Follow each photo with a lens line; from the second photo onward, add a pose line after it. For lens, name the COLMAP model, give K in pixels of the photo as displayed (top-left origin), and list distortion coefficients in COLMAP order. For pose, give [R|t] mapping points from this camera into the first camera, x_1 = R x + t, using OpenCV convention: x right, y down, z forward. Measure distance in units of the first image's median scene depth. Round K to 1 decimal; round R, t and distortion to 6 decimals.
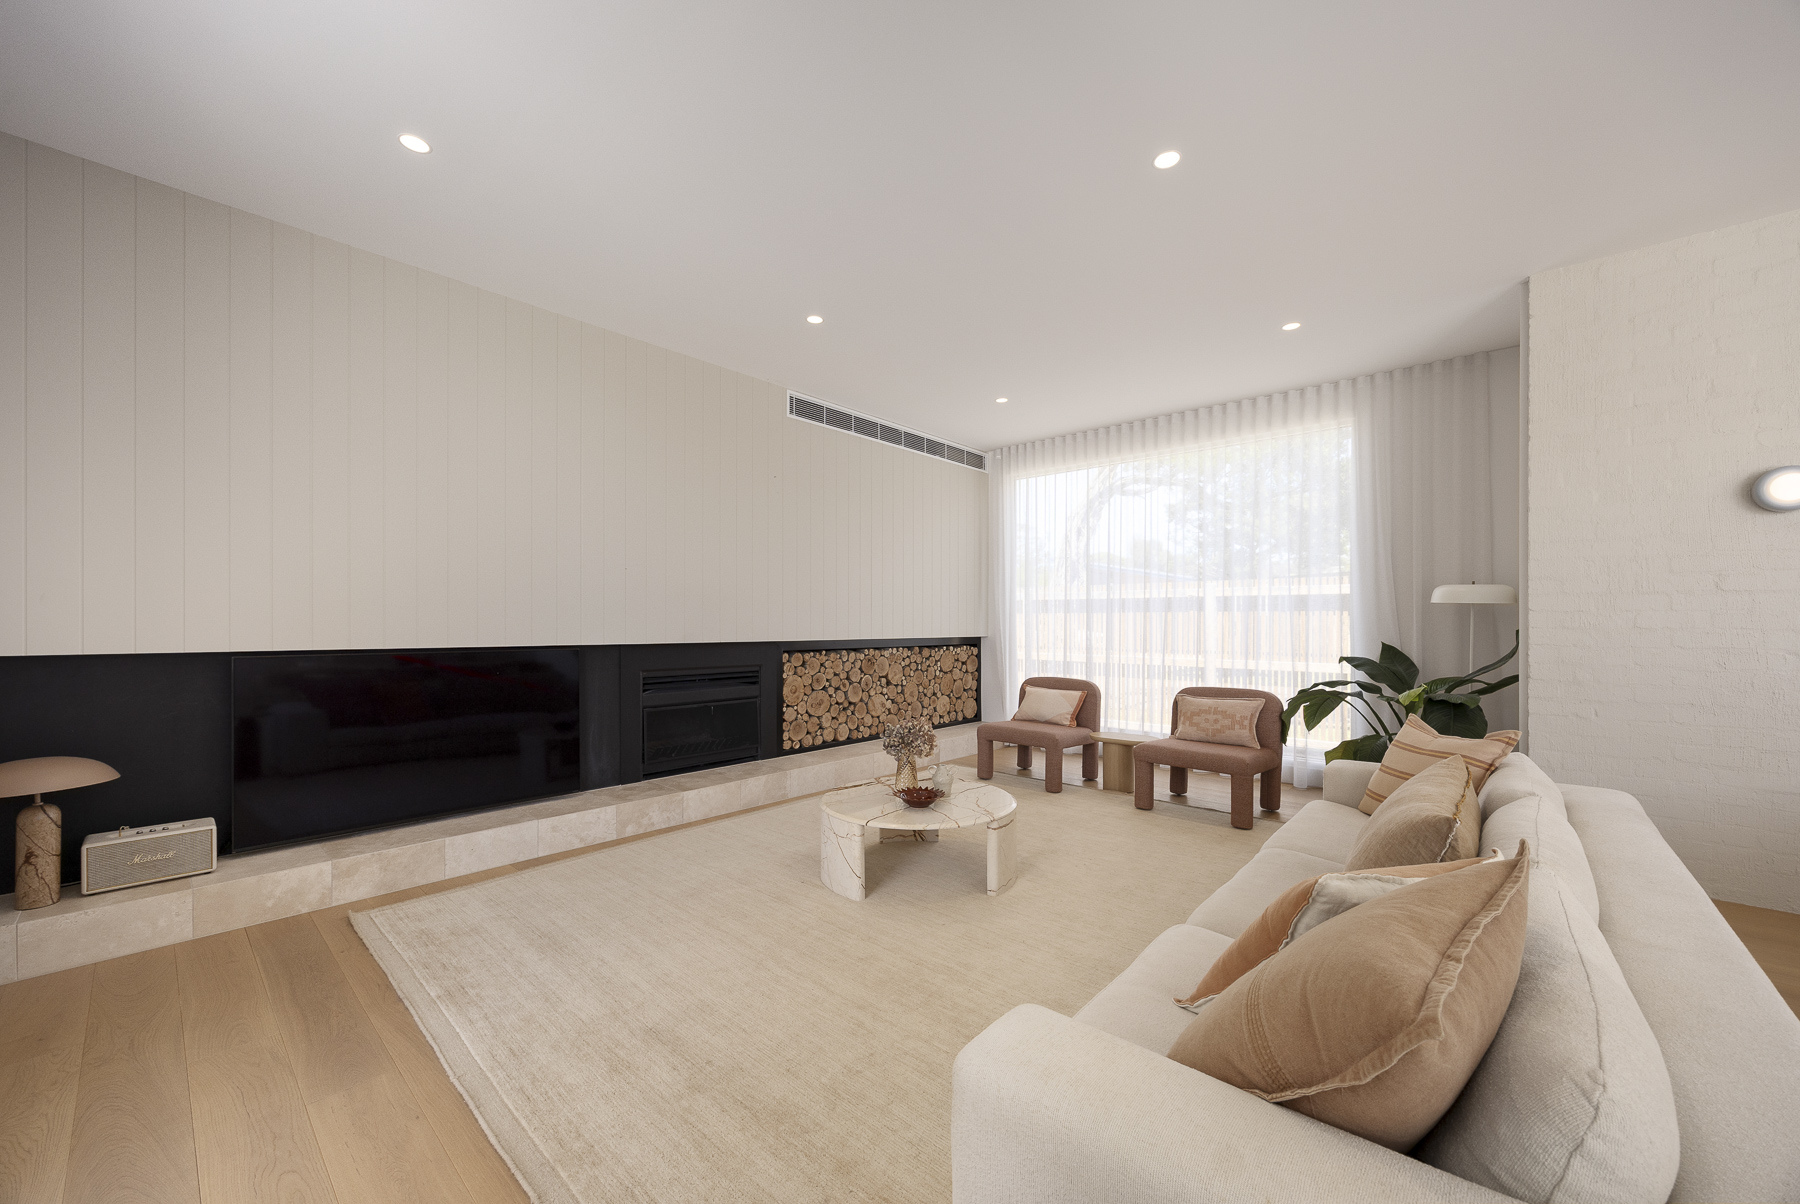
lens RADIAL K [[679.1, 0, 898.9], [0, 679.1, 612.0], [0, 0, 1]] dist [-0.000004, 0.000000]
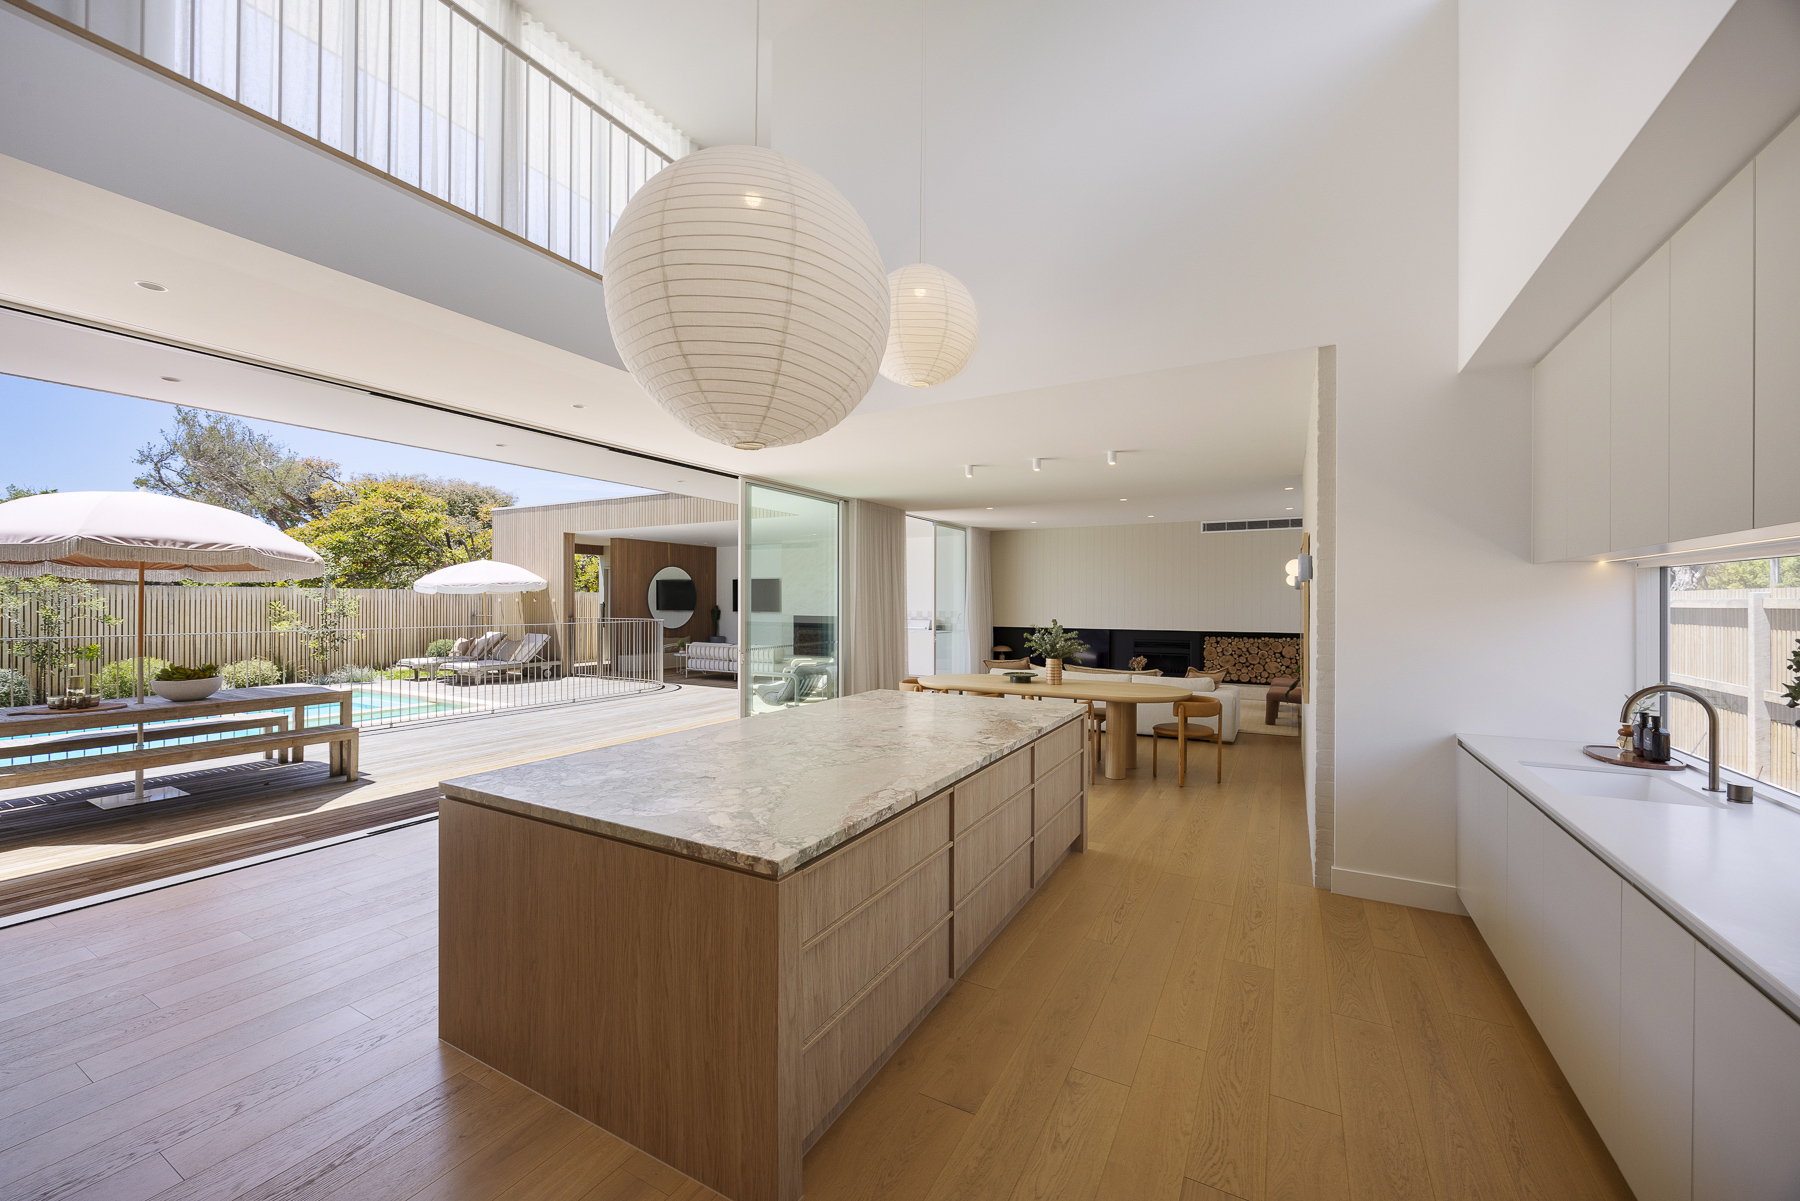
lens RADIAL K [[731.5, 0, 911.0], [0, 731.5, 600.6], [0, 0, 1]] dist [0.000060, -0.000299]
pose [[0.238839, -0.006170, -0.971039, 1.858708], [0.009071, 0.999950, -0.004122, -0.054591], [0.971017, -0.007824, 0.238883, -0.507046]]
